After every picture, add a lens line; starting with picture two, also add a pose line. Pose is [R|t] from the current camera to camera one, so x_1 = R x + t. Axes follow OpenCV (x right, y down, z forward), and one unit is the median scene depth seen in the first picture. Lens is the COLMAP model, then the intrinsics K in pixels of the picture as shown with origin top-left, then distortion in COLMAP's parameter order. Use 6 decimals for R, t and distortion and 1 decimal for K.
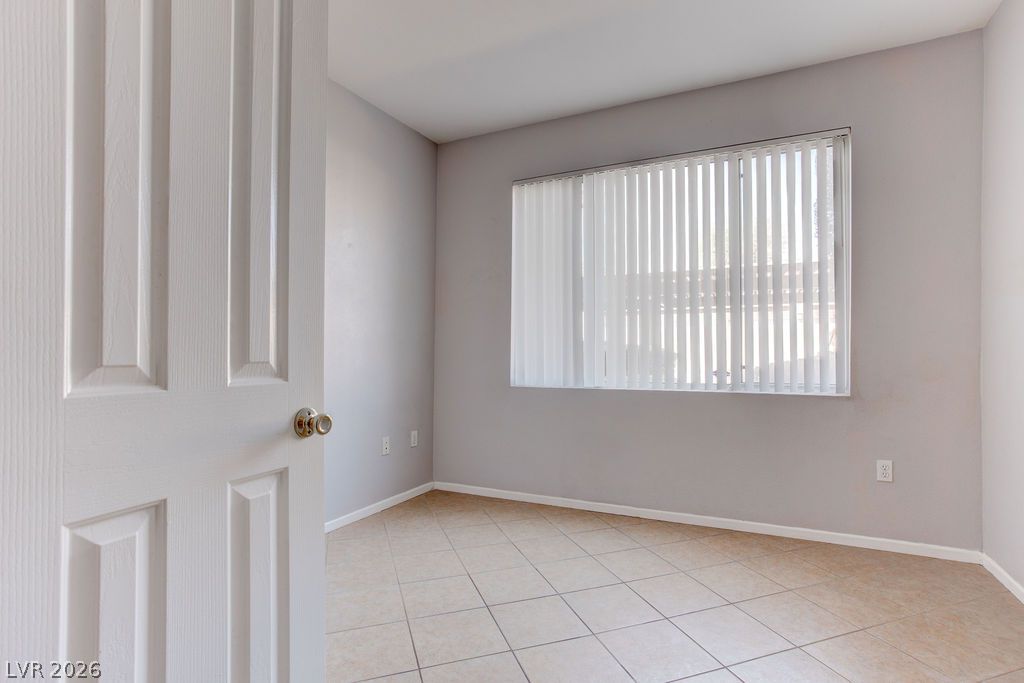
lens RADIAL K [[502.1, 0, 510.2], [0, 502.1, 346.0], [0, 0, 1]] dist [-0.038569, 0.023966]
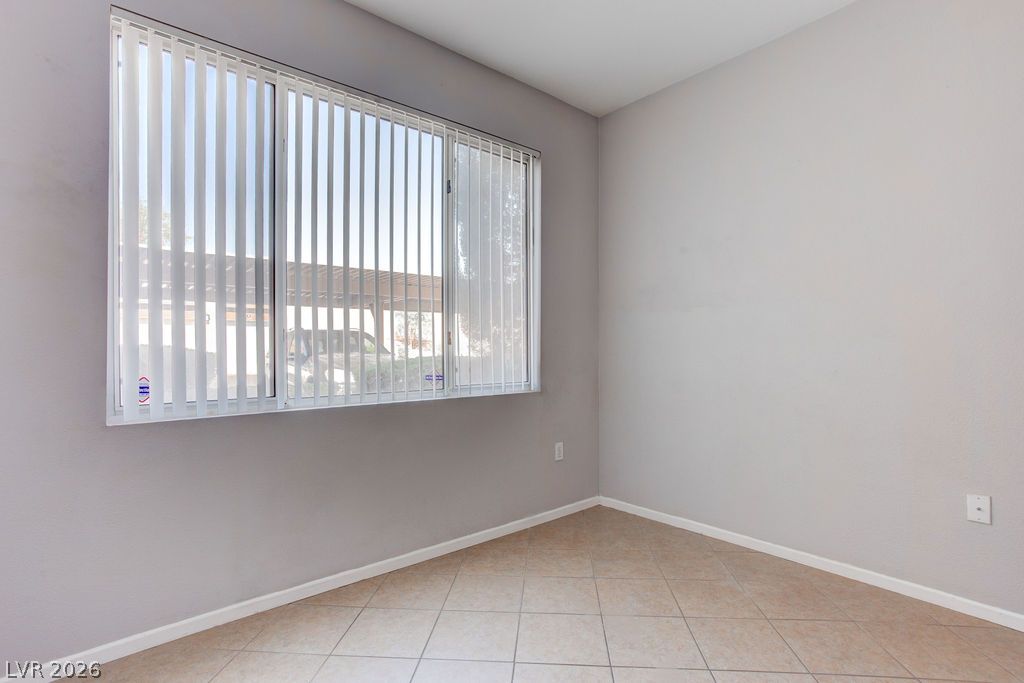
lens RADIAL K [[502.1, 0, 513.8], [0, 502.1, 349.4], [0, 0, 1]] dist [-0.038569, 0.023966]
pose [[0.379342, 0.004609, 0.925245, -0.404213], [-0.003874, 0.999987, -0.003393, 0.008699], [-0.925249, -0.002297, 0.379355, 0.629577]]
